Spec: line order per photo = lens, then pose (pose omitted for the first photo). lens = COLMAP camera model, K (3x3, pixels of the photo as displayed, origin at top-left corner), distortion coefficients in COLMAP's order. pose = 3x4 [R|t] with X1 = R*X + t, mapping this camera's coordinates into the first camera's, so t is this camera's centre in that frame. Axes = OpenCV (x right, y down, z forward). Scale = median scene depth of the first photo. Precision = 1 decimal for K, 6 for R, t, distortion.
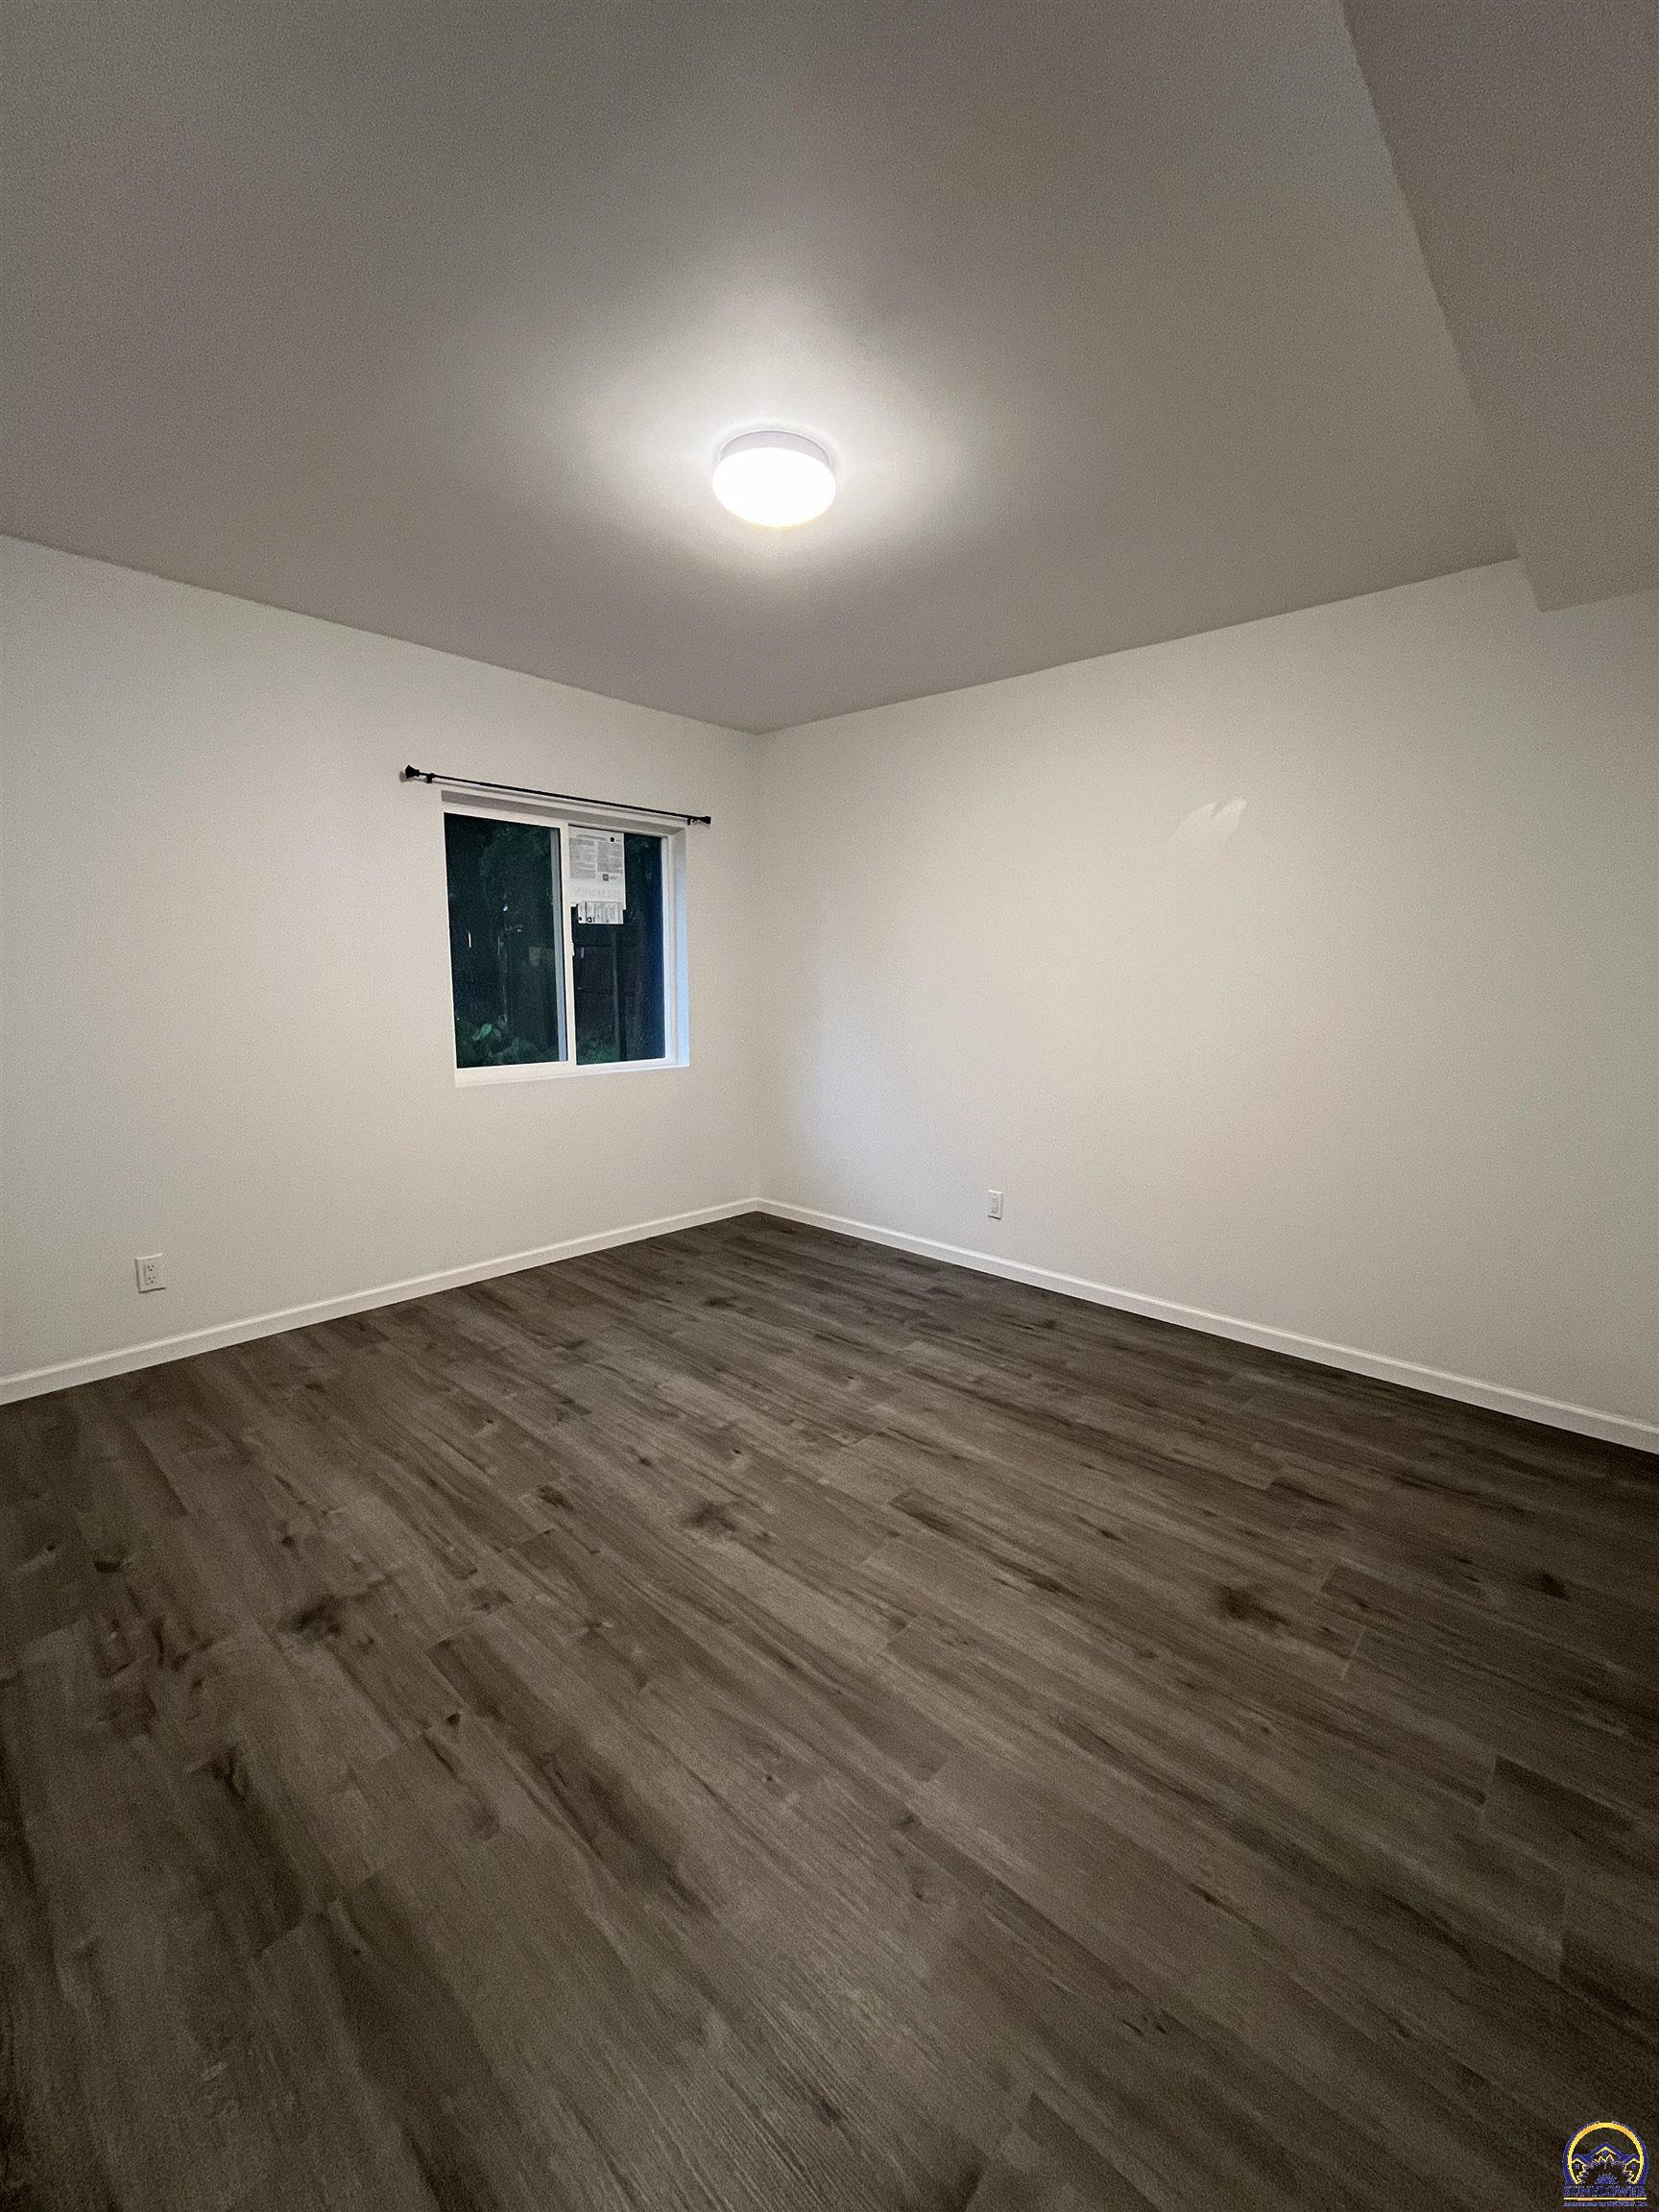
lens RADIAL K [[898.6, 0, 824.2], [0, 898.6, 1104.1], [0, 0, 1]] dist [-0.004222, -0.000035]
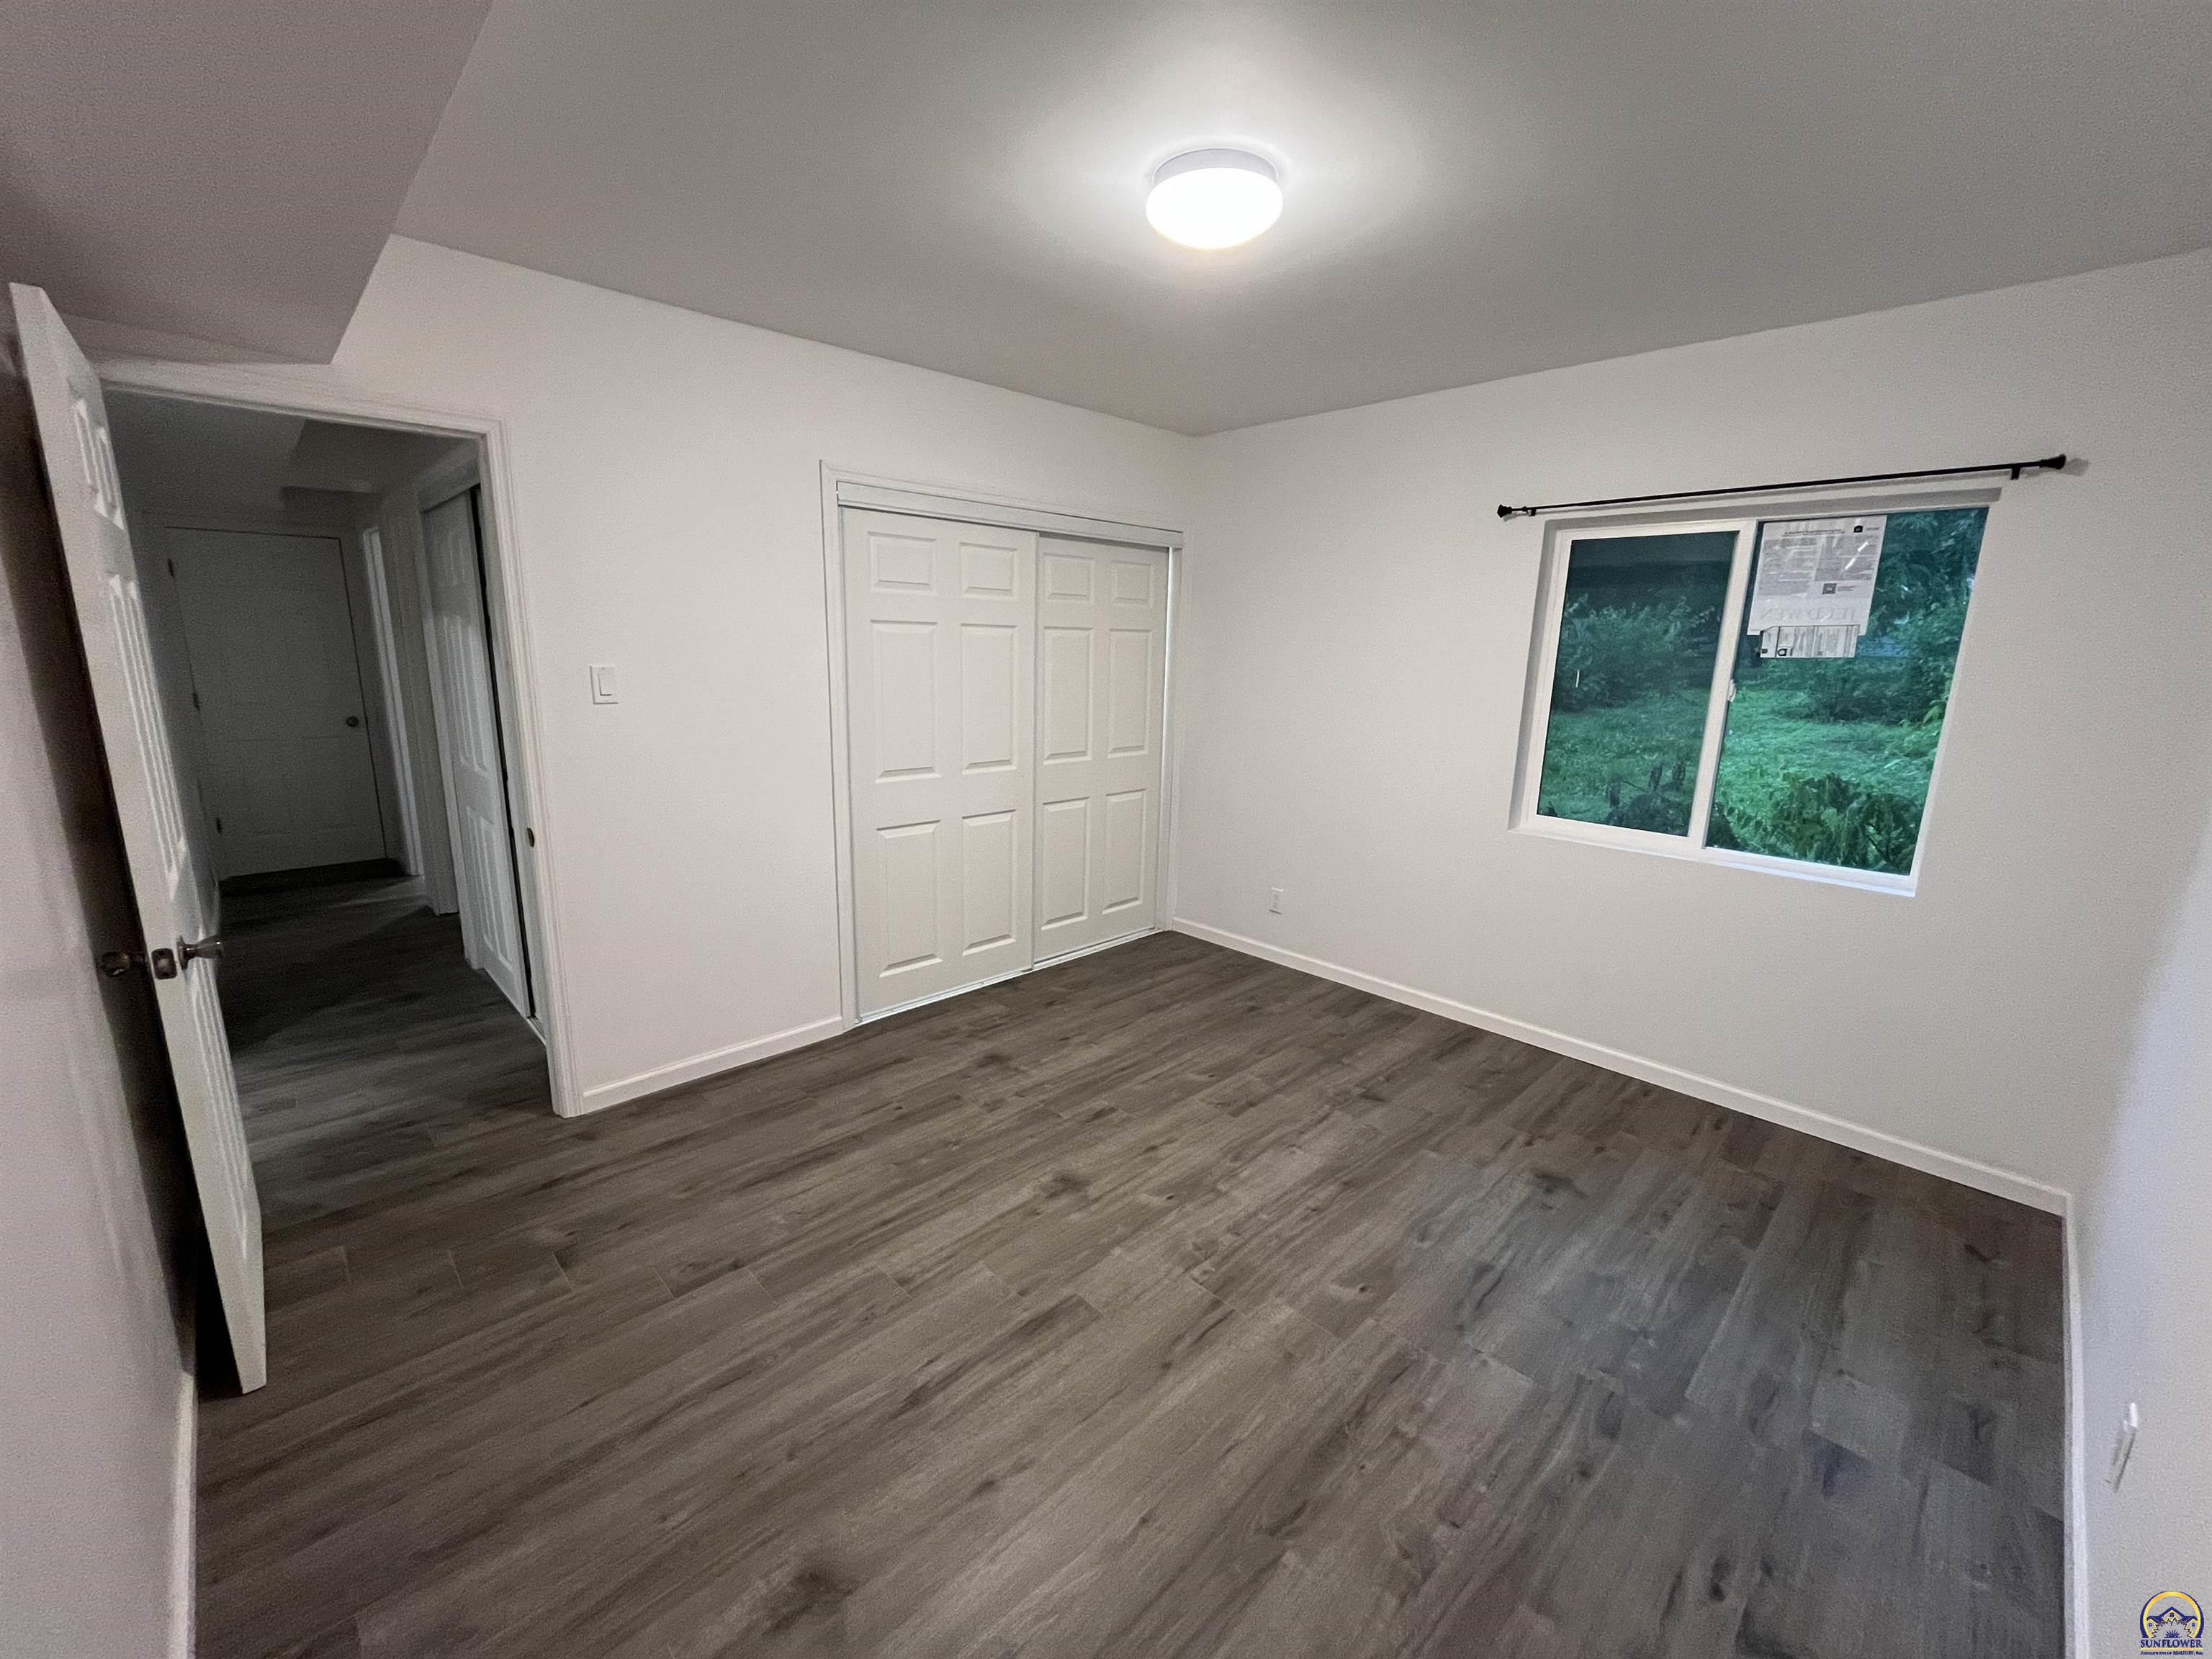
lens RADIAL K [[898.6, 0, 1103.8], [0, 898.6, 832.1], [0, 0, 1]] dist [-0.004222, -0.000035]
pose [[-0.060189, 0.199931, -0.977960, 0.741763], [-0.166927, 0.963923, 0.207335, -0.192067], [0.984130, 0.175727, -0.024644, 0.789111]]
